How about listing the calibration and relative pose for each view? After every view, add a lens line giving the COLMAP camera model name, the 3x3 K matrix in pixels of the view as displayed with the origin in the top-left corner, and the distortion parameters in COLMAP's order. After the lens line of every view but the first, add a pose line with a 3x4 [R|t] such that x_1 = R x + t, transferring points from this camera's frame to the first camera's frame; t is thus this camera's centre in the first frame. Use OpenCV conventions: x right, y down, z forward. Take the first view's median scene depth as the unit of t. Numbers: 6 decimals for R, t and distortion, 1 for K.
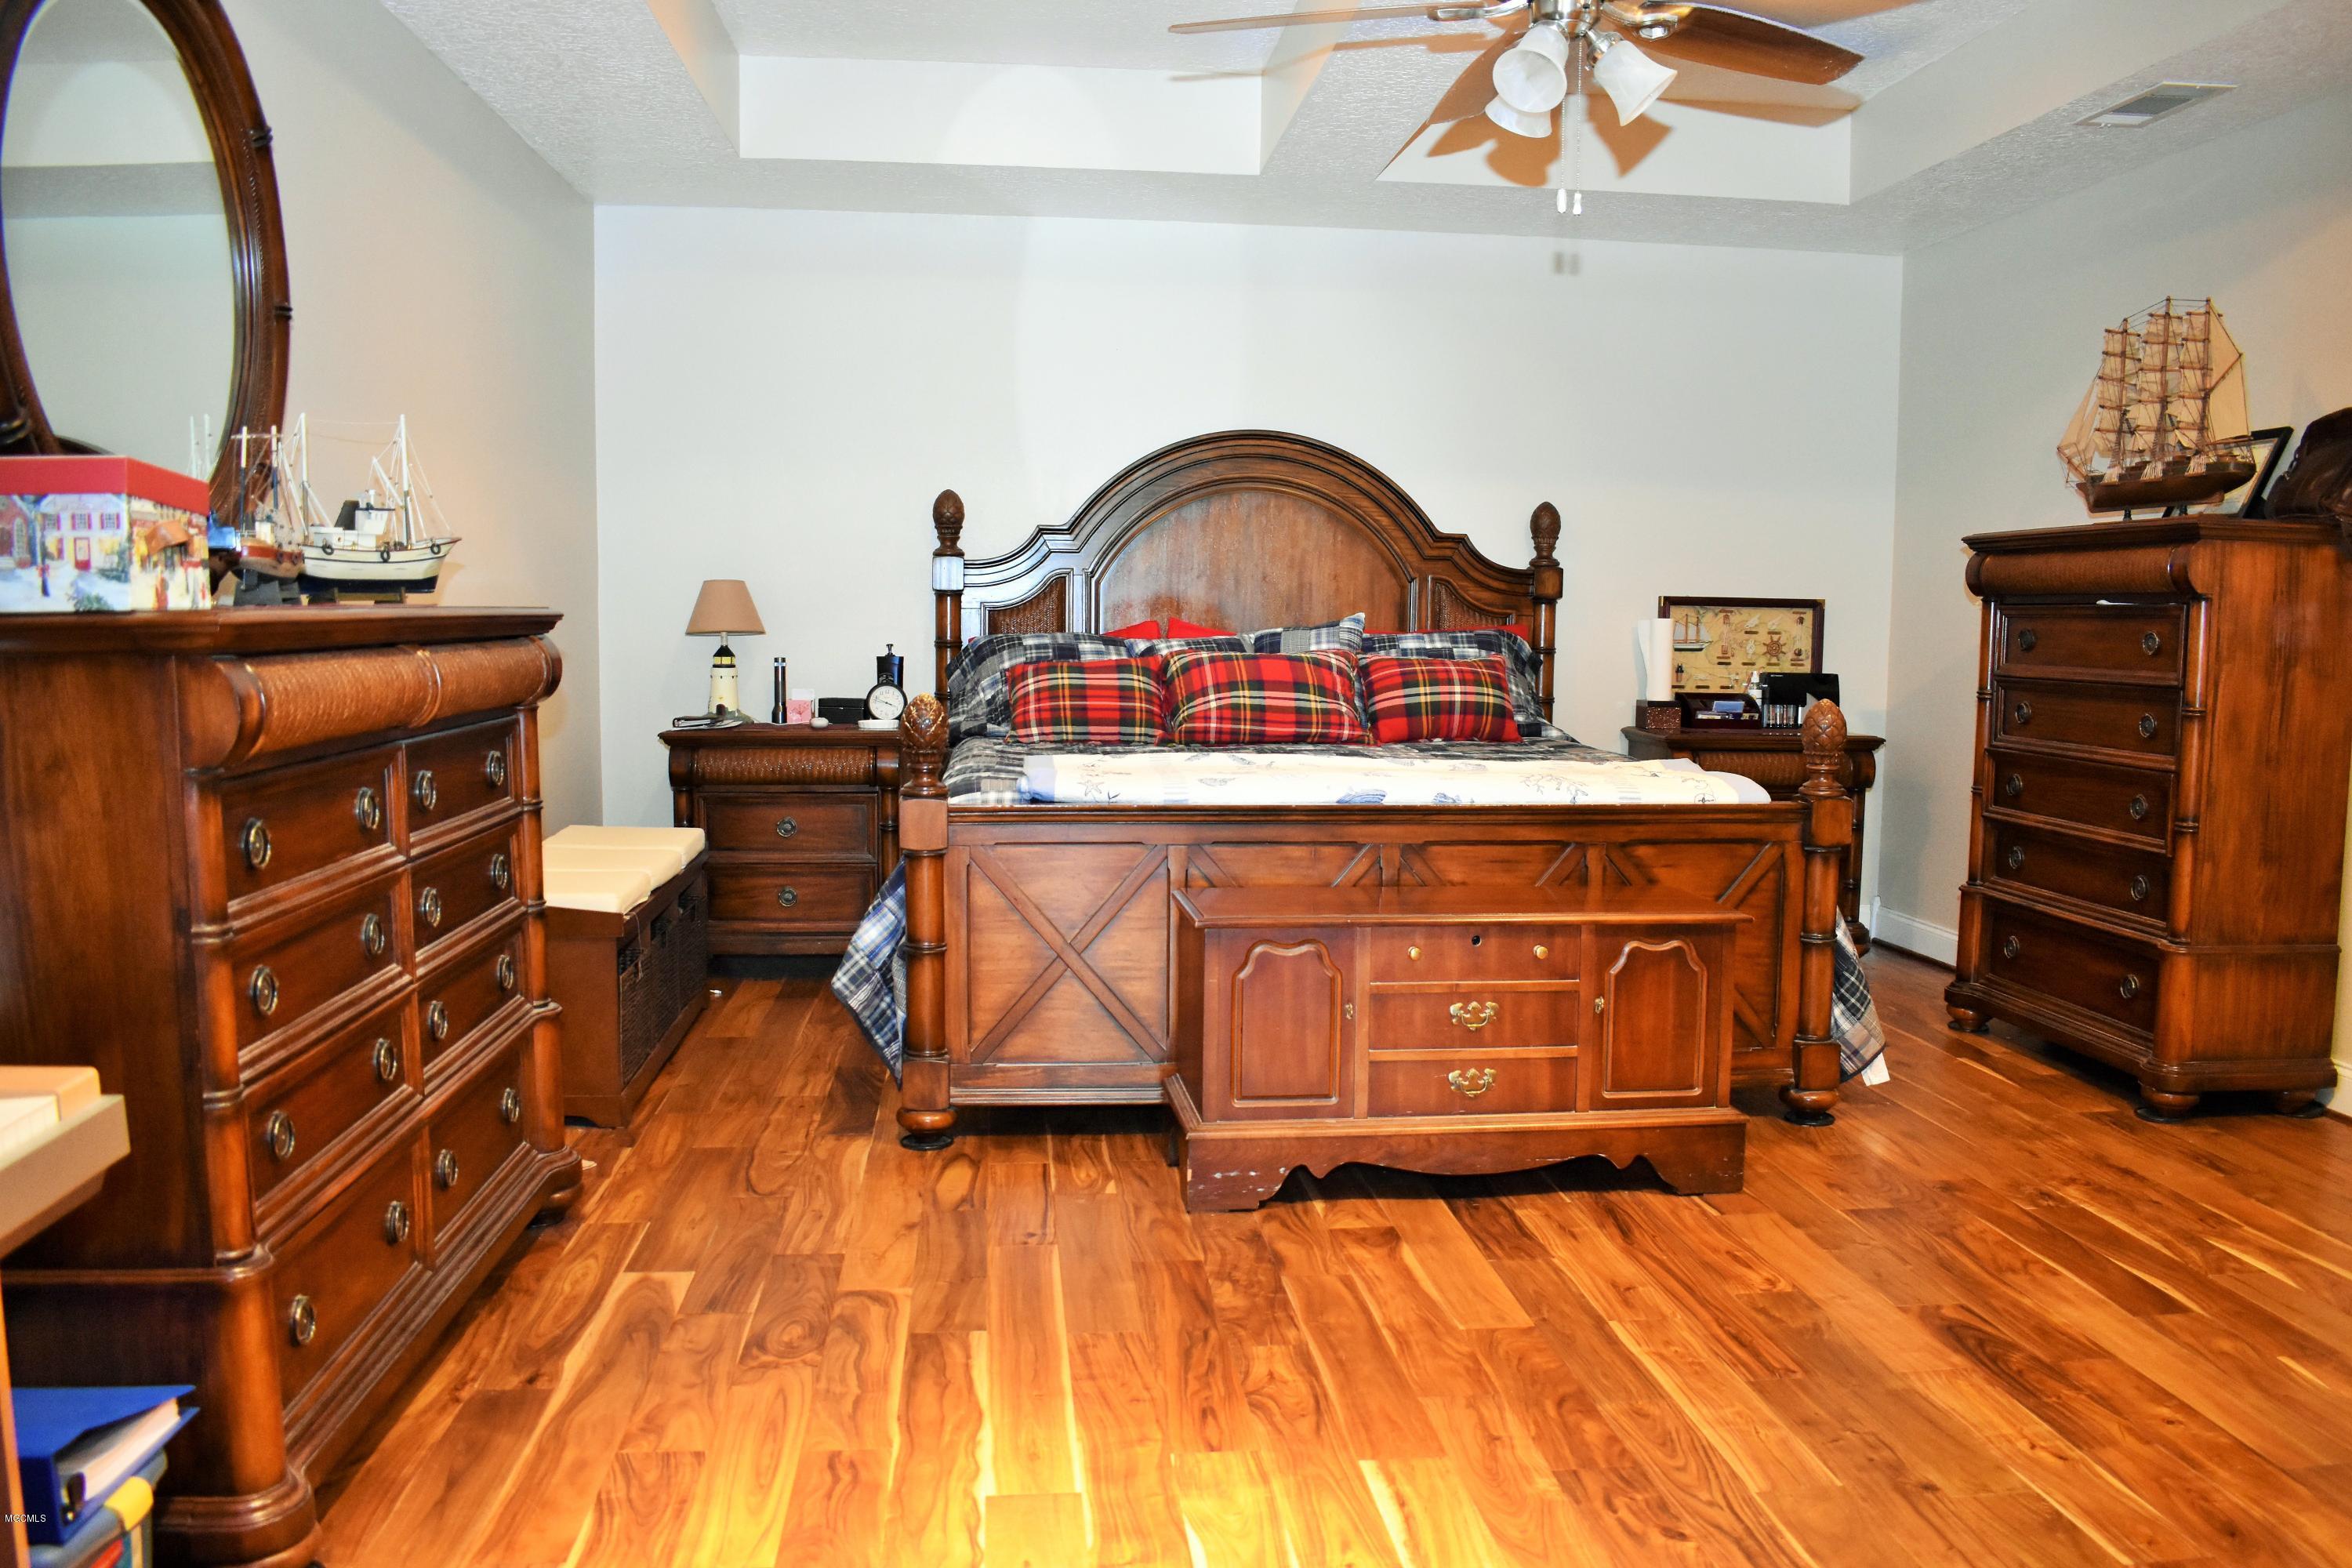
lens RADIAL K [[1868.6, 0, 1181.6], [0, 1868.6, 795.8], [0, 0, 1]] dist [-0.087954, 0.026656]
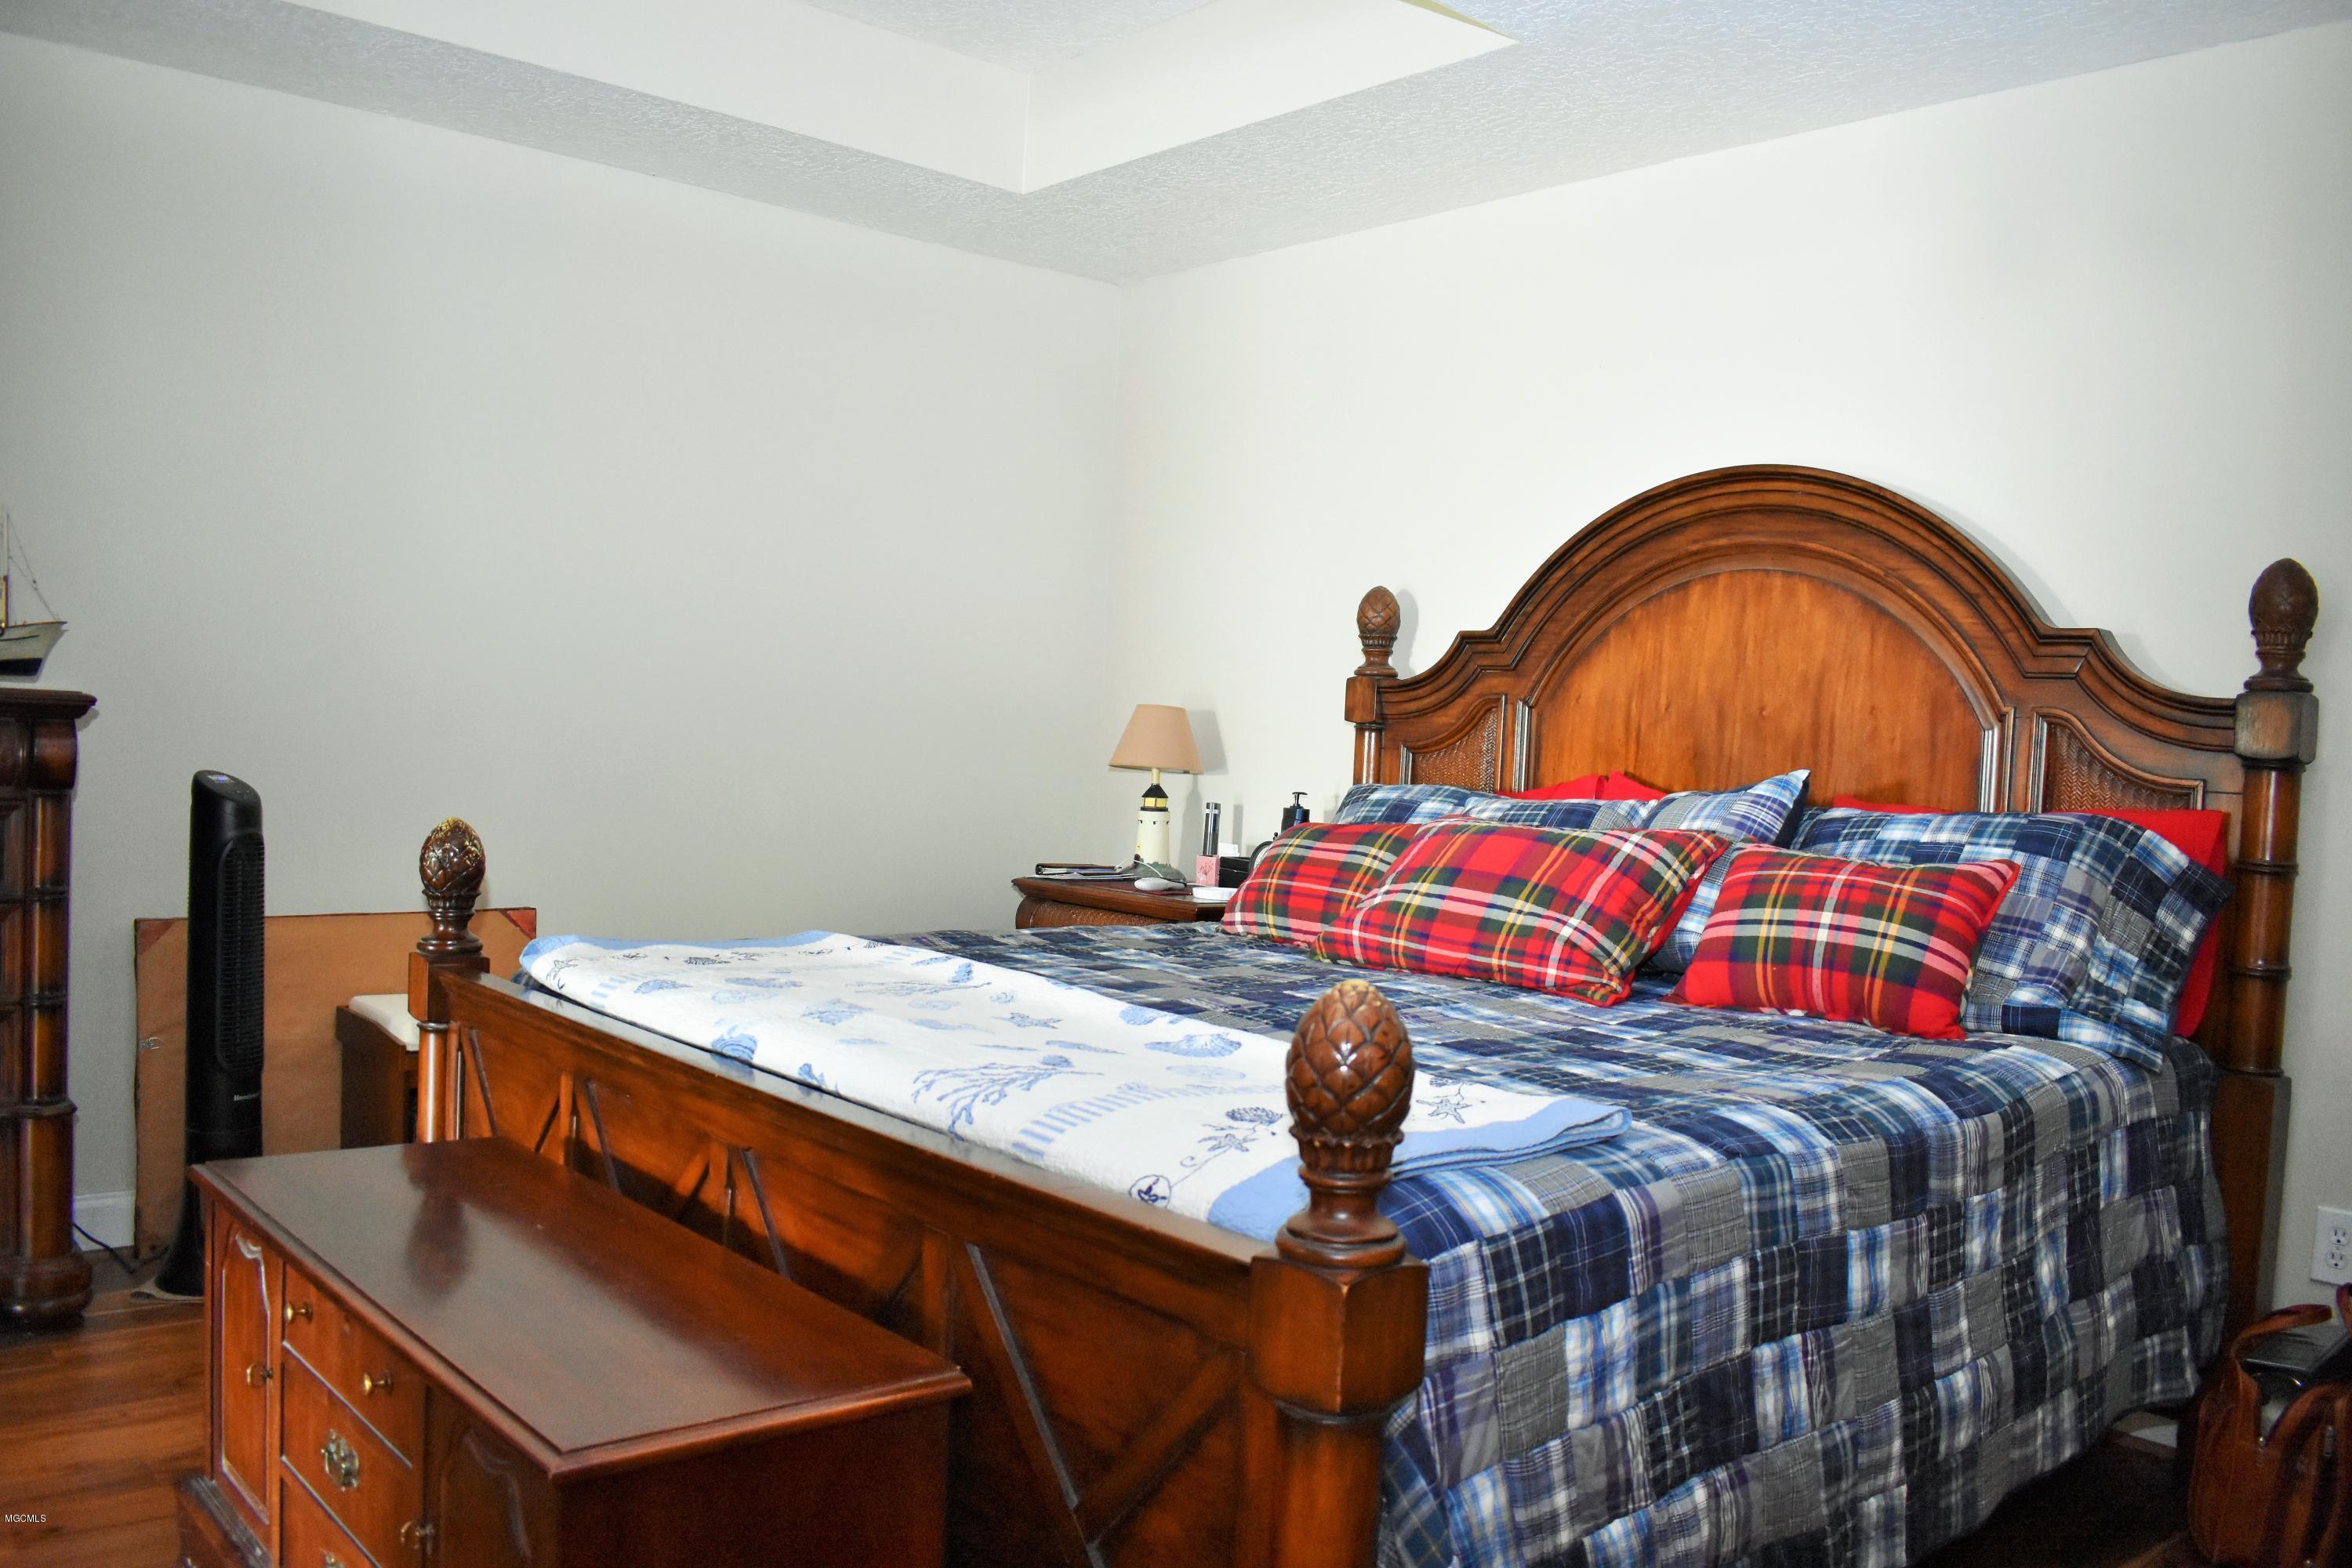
lens RADIAL K [[1868.6, 0, 1176.8], [0, 1868.6, 774.7], [0, 0, 1]] dist [-0.087954, 0.026656]
pose [[0.578920, 0.034598, -0.814650, 0.450911], [-0.122311, 0.991480, -0.044811, -0.051280], [0.806159, 0.125582, 0.578219, 0.551380]]
